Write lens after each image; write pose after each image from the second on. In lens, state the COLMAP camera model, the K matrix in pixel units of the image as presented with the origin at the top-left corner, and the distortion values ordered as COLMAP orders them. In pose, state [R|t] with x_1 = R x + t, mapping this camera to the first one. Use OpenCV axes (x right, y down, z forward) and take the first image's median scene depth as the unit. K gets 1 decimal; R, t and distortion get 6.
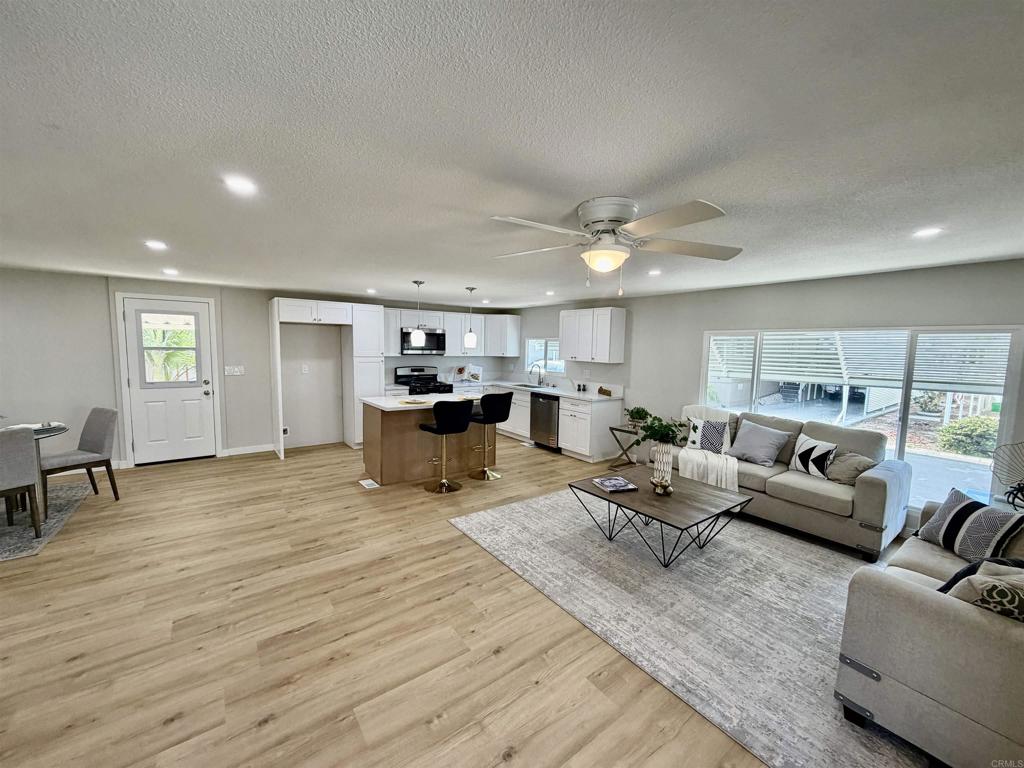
lens RADIAL K [[406.9, 0, 505.0], [0, 406.9, 387.0], [0, 0, 1]] dist [-0.000821, 0.000119]
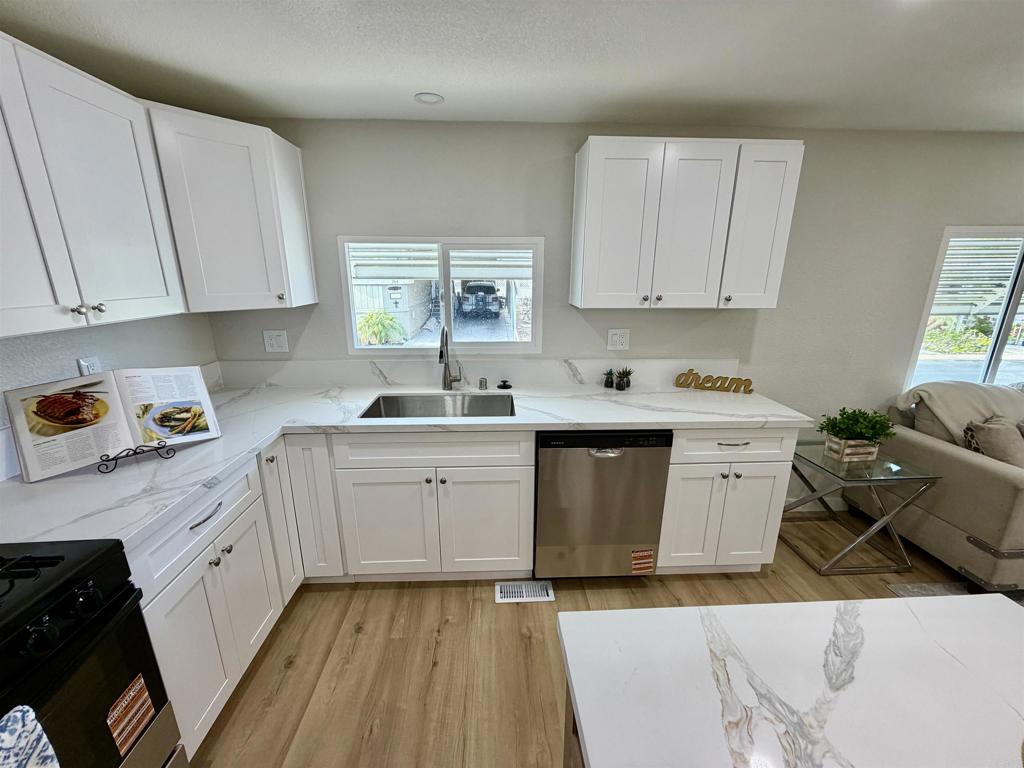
lens RADIAL K [[409.1, 0, 509.8], [0, 409.1, 384.9], [0, 0, 1]] dist [0.001767, 0.000174]
pose [[0.554230, -0.239754, 0.797086, -0.317581], [0.093017, 0.969460, 0.226926, -0.165598], [-0.827150, -0.051627, 0.559605, 1.655422]]
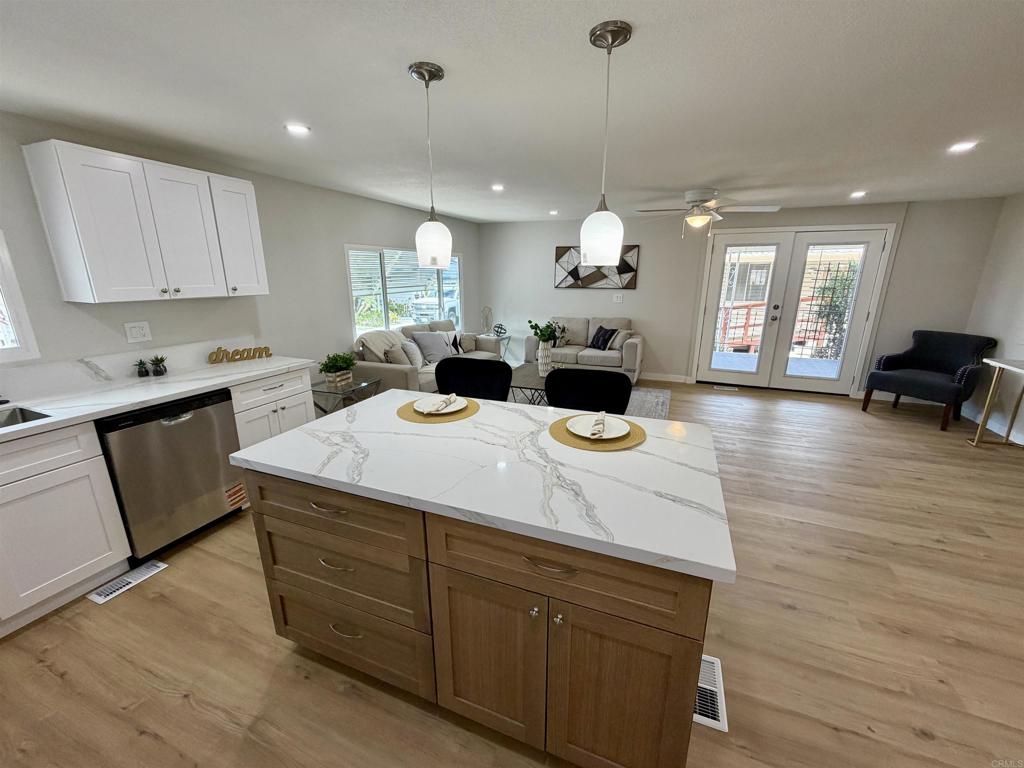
lens RADIAL K [[409.1, 0, 509.8], [0, 409.1, 384.9], [0, 0, 1]] dist [0.001767, 0.000174]
pose [[-0.516219, -0.250242, 0.819083, -0.638358], [0.071854, 0.940337, 0.332572, -0.174441], [-0.853437, 0.230534, -0.467439, 1.690367]]
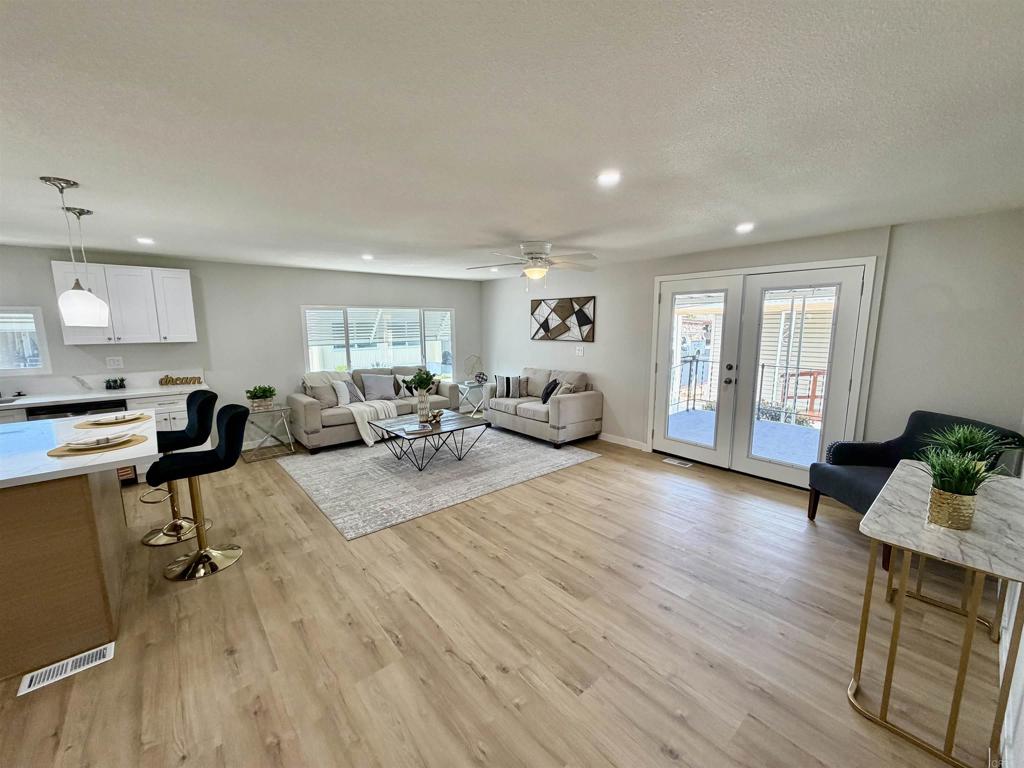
lens RADIAL K [[409.1, 0, 509.8], [0, 409.1, 384.9], [0, 0, 1]] dist [0.001767, 0.000174]
pose [[-0.070990, -0.172116, 0.982515, -0.987369], [0.102403, 0.978538, 0.178818, -0.096349], [-0.992207, 0.113307, -0.051841, 0.744600]]
